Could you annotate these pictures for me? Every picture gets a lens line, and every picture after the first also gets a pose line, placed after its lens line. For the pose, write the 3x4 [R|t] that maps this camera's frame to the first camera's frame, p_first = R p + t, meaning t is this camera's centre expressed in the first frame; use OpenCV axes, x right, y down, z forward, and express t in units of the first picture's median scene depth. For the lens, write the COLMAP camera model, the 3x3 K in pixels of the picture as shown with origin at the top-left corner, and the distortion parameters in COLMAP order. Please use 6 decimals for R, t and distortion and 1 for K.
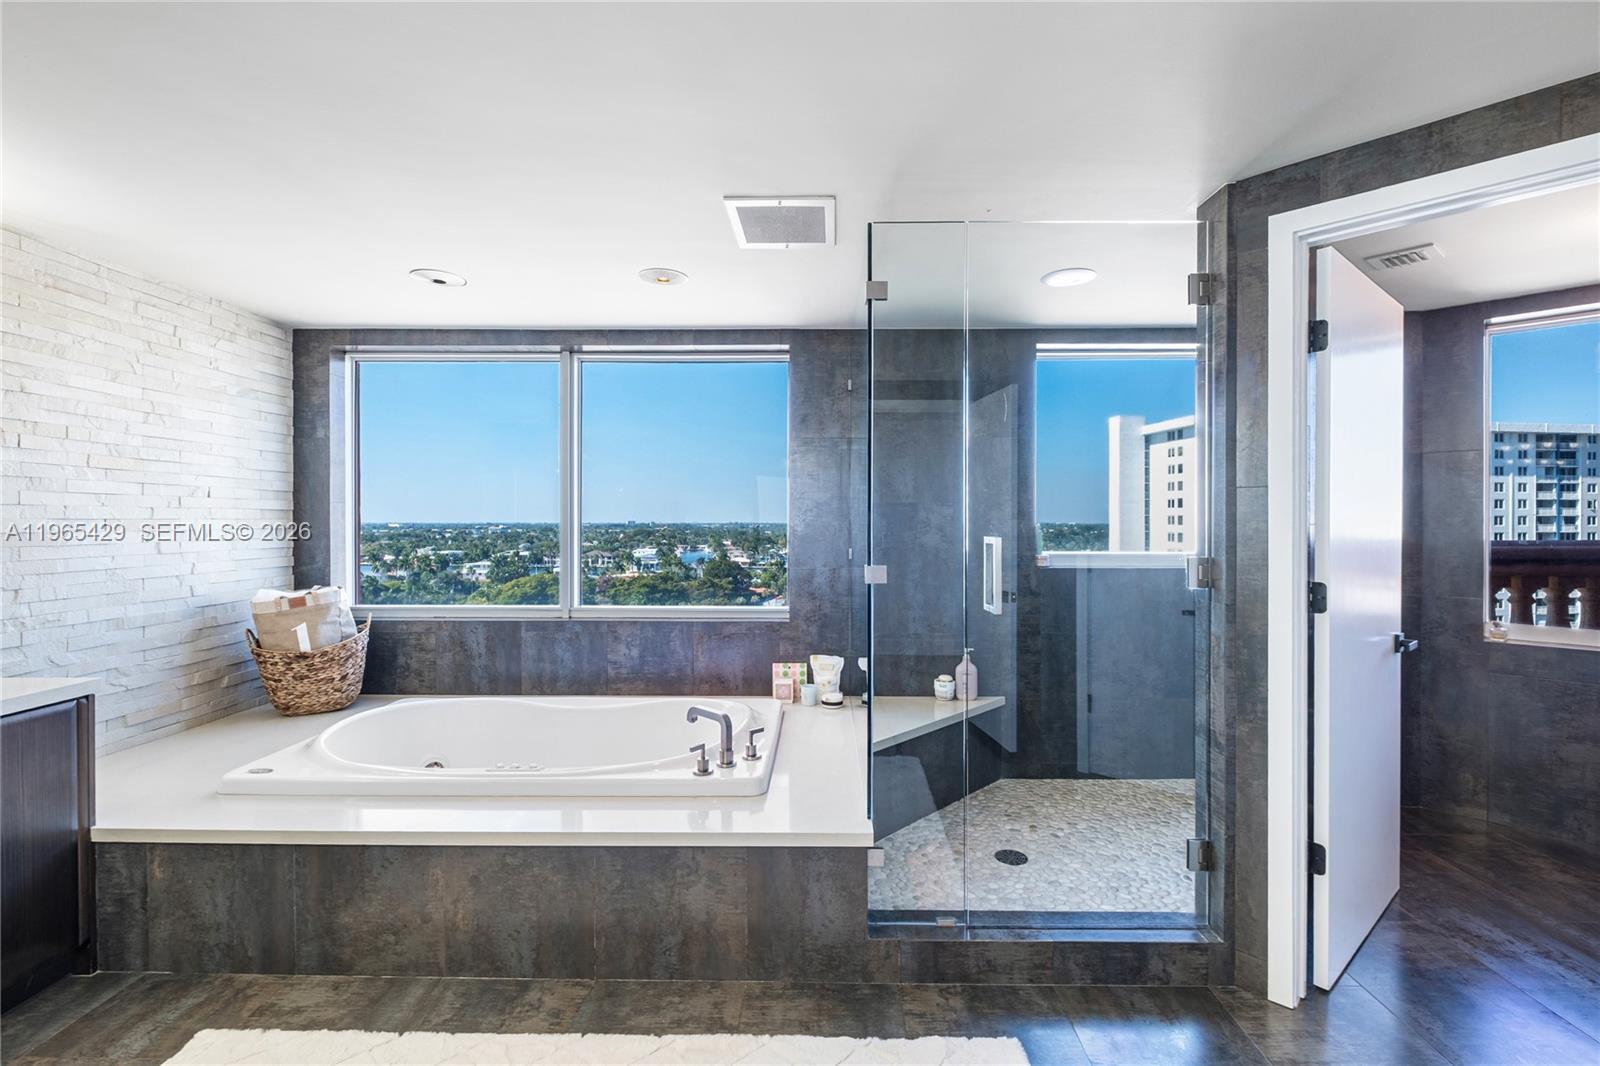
lens RADIAL K [[698.8, 0, 829.7], [0, 698.8, 523.9], [0, 0, 1]] dist [-0.001531, -0.000377]
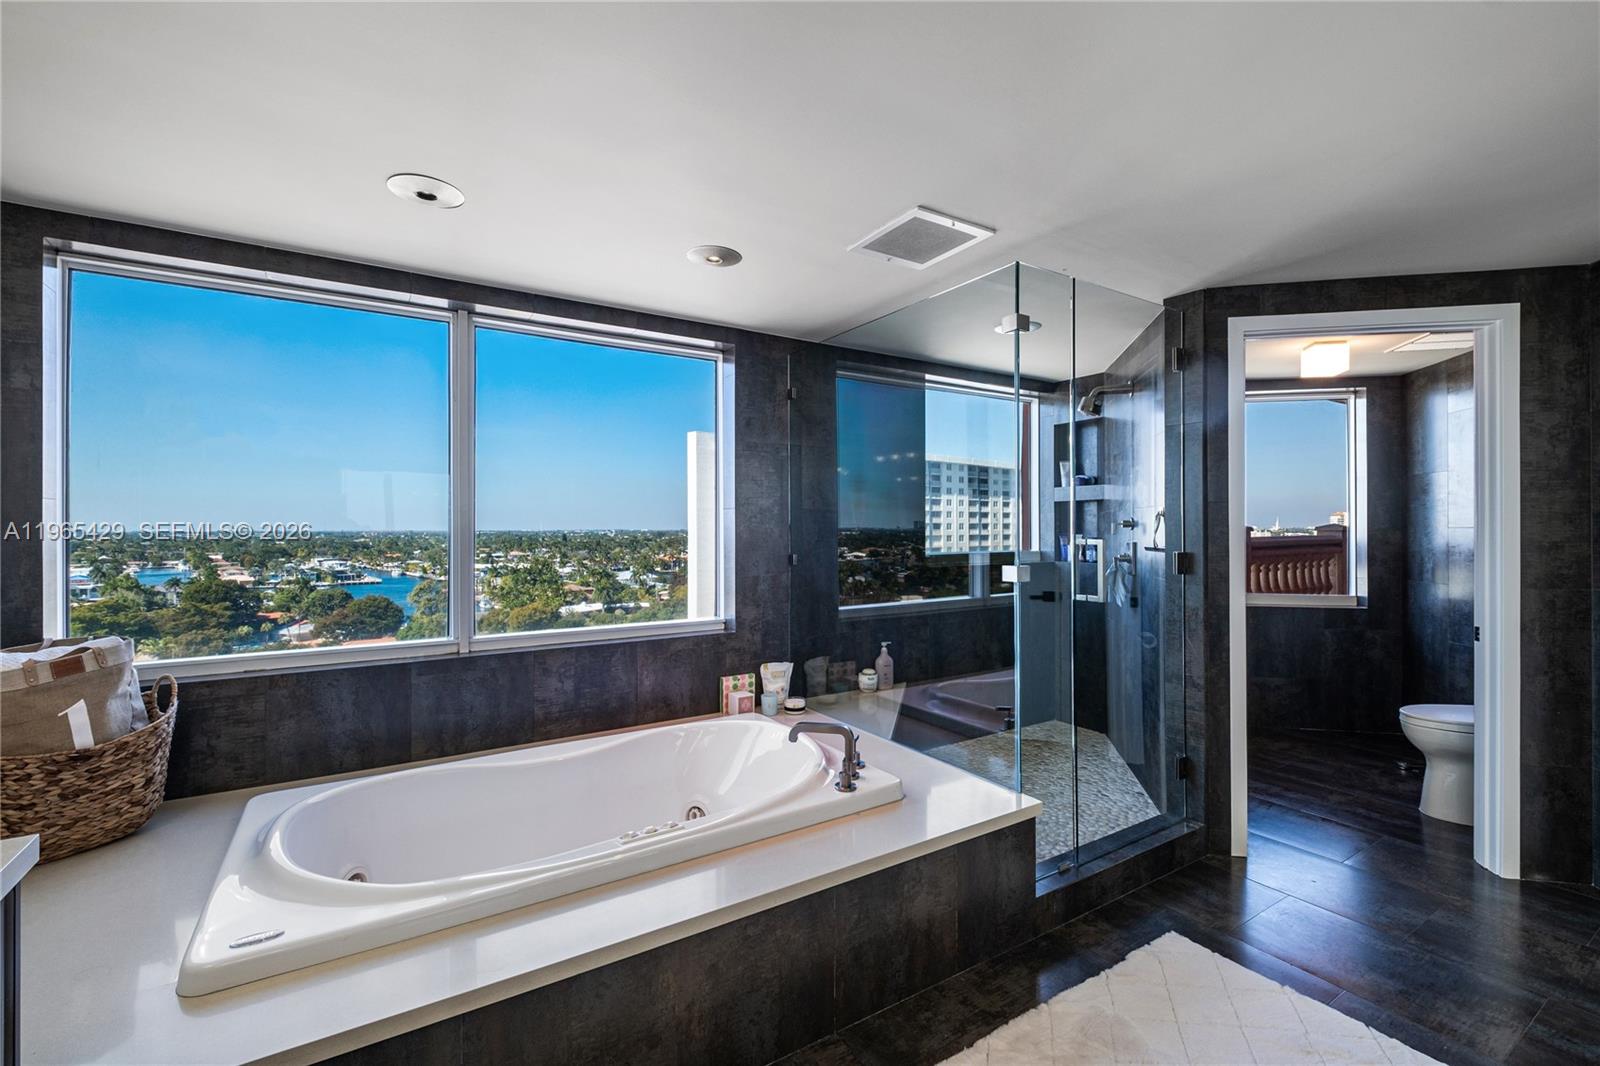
lens RADIAL K [[687.2, 0, 805.4], [0, 687.2, 525.3], [0, 0, 1]] dist [0.001601, -0.004754]
pose [[0.837840, -0.000911, 0.545915, -0.491147], [0.005368, 0.999964, -0.006570, -0.000489], [-0.545889, 0.008435, 0.837815, 0.154113]]
